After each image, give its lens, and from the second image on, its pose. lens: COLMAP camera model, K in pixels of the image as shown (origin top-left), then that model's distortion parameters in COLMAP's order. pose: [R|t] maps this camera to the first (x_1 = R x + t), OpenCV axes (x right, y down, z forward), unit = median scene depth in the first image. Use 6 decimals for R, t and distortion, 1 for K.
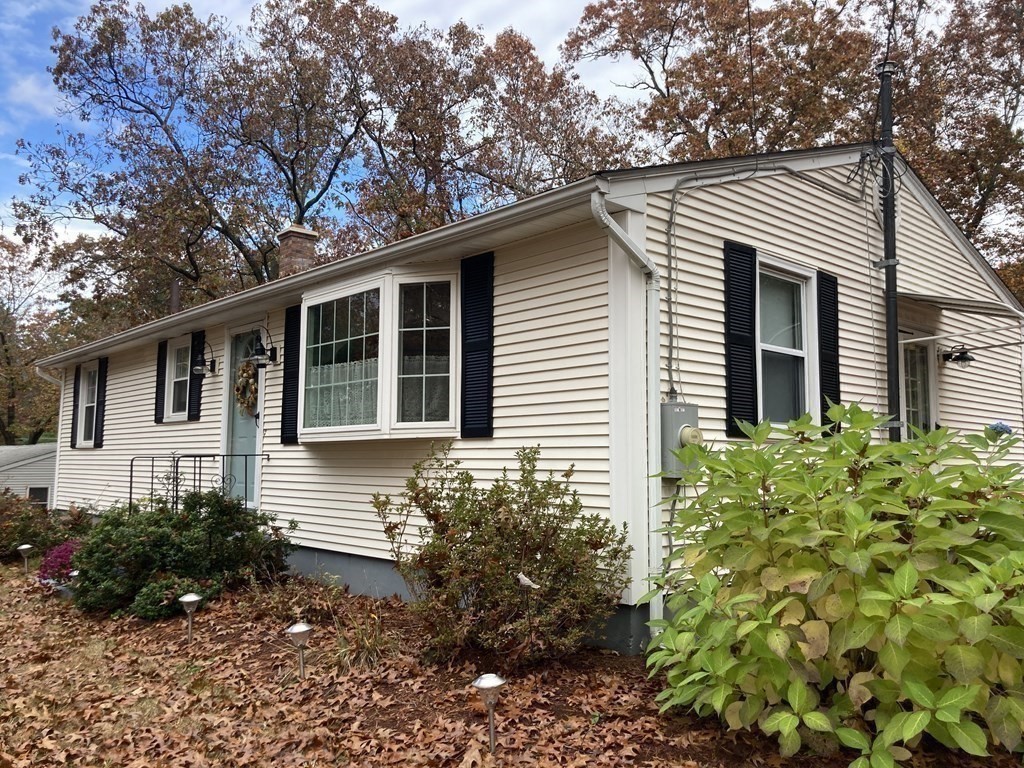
lens RADIAL K [[833.0, 0, 512.0], [0, 833.0, 384.0], [0, 0, 1]] dist [0.038723, -0.024741]
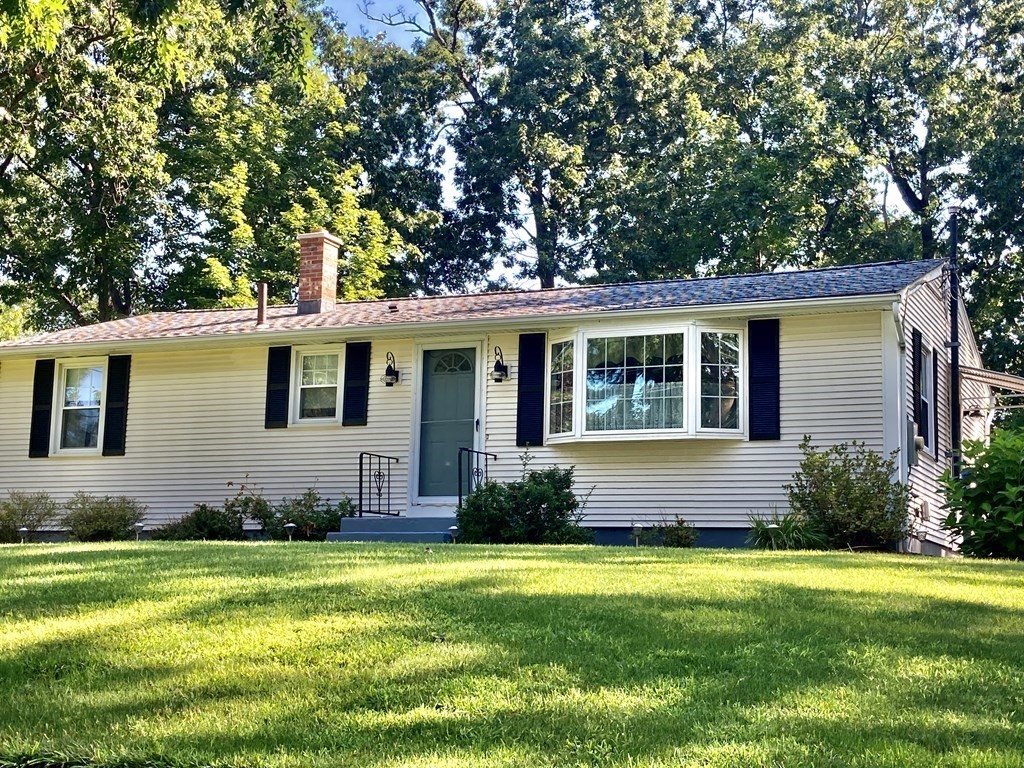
lens RADIAL K [[1538.2, 0, 512.0], [0, 1538.2, 384.0], [0, 0, 1]] dist [0.020310, 0.020408]
pose [[0.919705, 0.077440, 0.384897, -1.470005], [-0.058728, 0.996460, -0.060154, 0.149754], [-0.388193, 0.032720, 0.920997, -1.335657]]
